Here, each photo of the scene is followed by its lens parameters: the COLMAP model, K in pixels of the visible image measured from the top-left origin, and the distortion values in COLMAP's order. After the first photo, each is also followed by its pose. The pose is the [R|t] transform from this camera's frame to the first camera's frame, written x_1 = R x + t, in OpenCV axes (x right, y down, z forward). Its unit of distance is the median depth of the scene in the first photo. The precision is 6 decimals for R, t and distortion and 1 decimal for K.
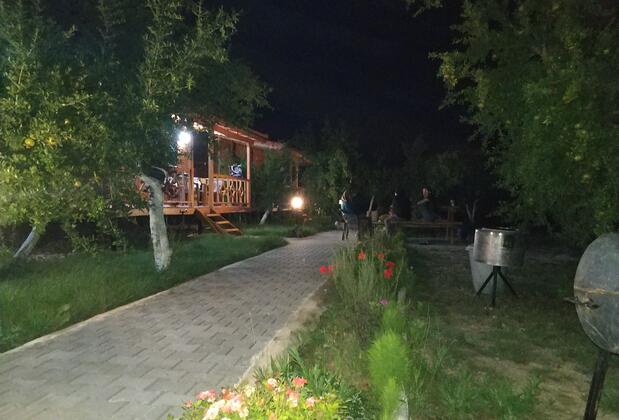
lens RADIAL K [[486.9, 0, 310.1], [0, 486.9, 244.2], [0, 0, 1]] dist [0.006791, 0.000123]
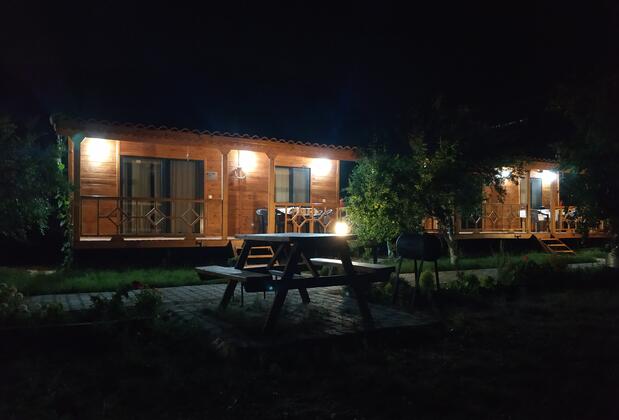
lens RADIAL K [[488.8, 0, 306.5], [0, 488.8, 224.2], [0, 0, 1]] dist [0.087559, -0.142614]
pose [[0.634591, -0.024800, -0.772450, 0.409718], [-0.054513, 0.995559, -0.076748, 0.035500], [0.770923, 0.090812, 0.630421, -0.311776]]
